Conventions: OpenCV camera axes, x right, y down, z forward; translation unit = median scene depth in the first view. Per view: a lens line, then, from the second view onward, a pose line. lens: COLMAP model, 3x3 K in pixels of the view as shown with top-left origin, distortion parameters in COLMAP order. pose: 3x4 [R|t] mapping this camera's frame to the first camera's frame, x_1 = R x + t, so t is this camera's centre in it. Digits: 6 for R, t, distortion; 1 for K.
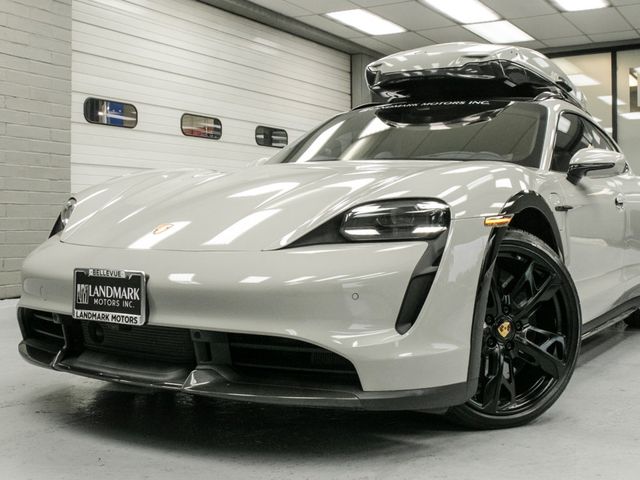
lens RADIAL K [[822.1, 0, 361.8], [0, 822.1, 231.4], [0, 0, 1]] dist [-0.060156, 0.000000]
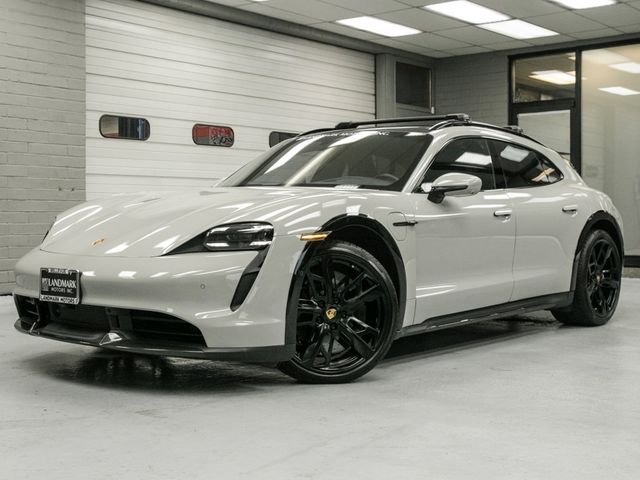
lens RADIAL K [[964.8, 0, 316.4], [0, 964.8, 256.1], [0, 0, 1]] dist [0.000340, 0.000000]
pose [[0.985759, 0.002497, -0.168147, 0.477819], [0.002869, 0.999495, 0.031660, -0.033947], [0.168141, -0.031692, 0.985253, -0.721763]]
